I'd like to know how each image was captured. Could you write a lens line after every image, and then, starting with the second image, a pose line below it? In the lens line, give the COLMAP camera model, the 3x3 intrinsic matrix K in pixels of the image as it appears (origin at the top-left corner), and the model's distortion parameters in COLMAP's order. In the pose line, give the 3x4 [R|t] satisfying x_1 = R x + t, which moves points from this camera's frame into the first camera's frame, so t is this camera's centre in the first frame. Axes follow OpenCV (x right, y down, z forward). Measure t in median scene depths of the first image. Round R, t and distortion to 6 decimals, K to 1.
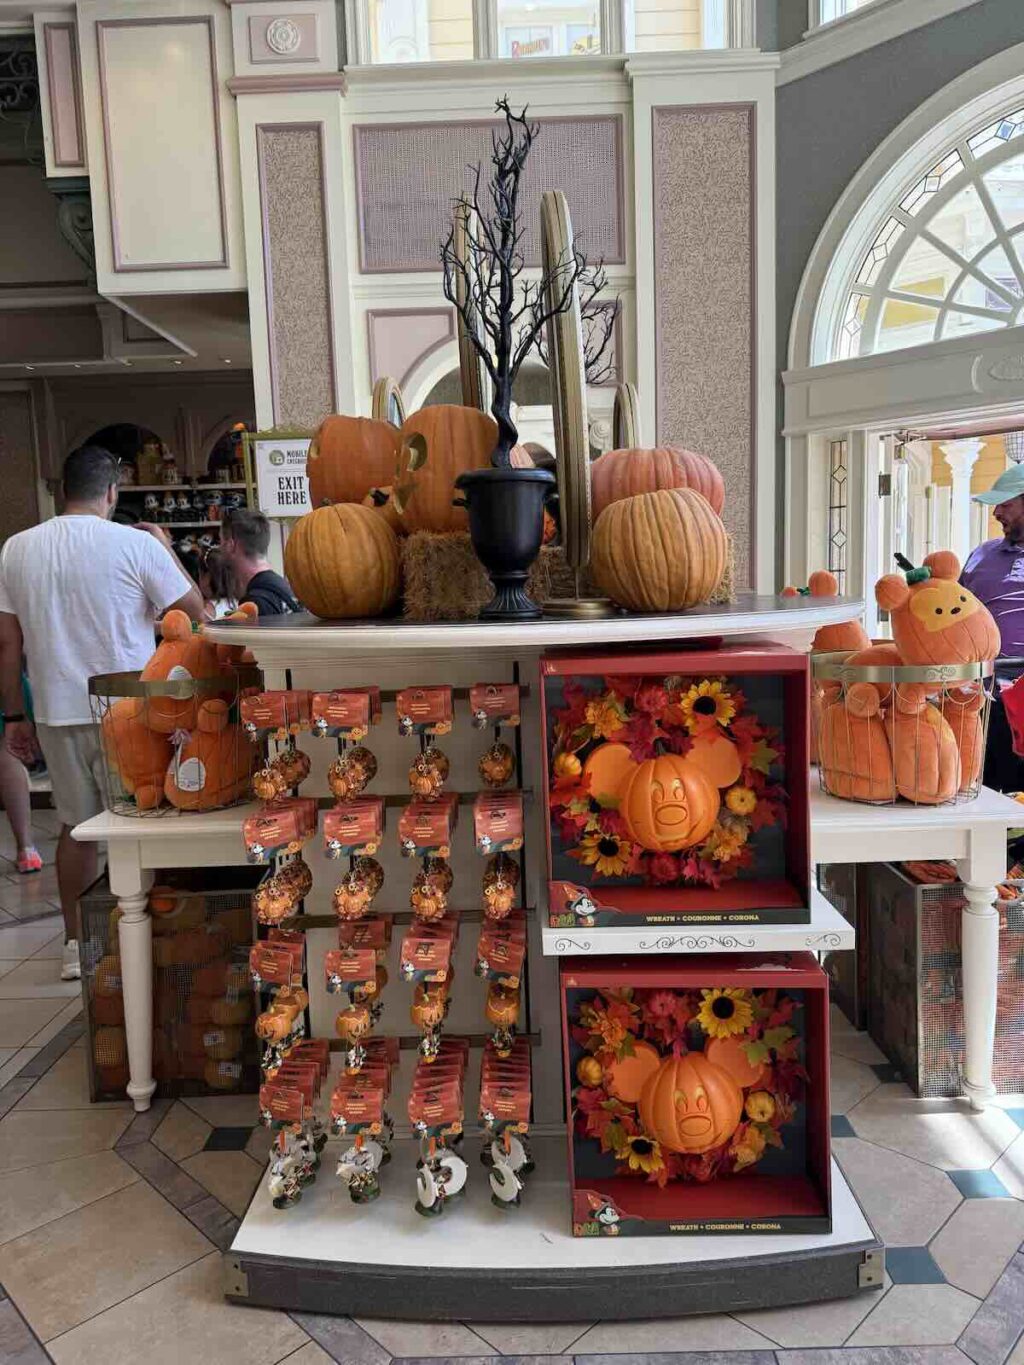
lens RADIAL K [[970.2, 0, 510.5], [0, 970.2, 682.1], [0, 0, 1]] dist [0.004614, 0.000971]
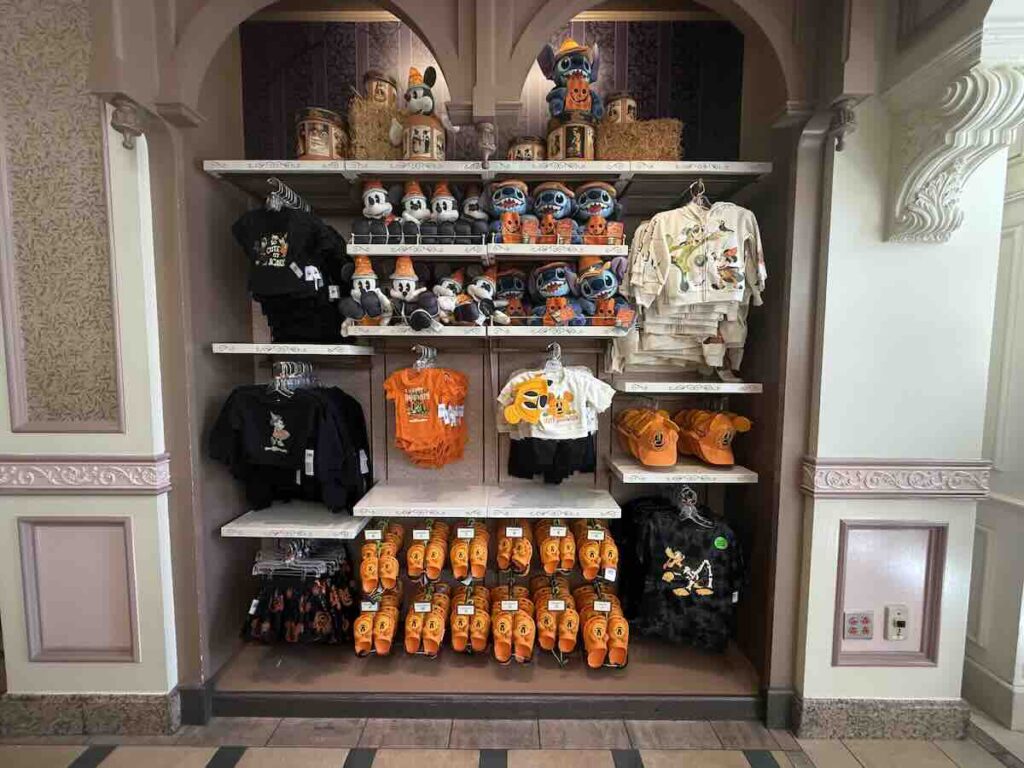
lens RADIAL K [[409.5, 0, 515.1], [0, 409.5, 383.6], [0, 0, 1]] dist [0.000358, 0.000003]
pose [[0.999464, 0.032081, 0.006538, -0.302297], [-0.031833, 0.998879, -0.035044, -0.092866], [-0.007655, 0.034817, 0.999364, 0.806146]]
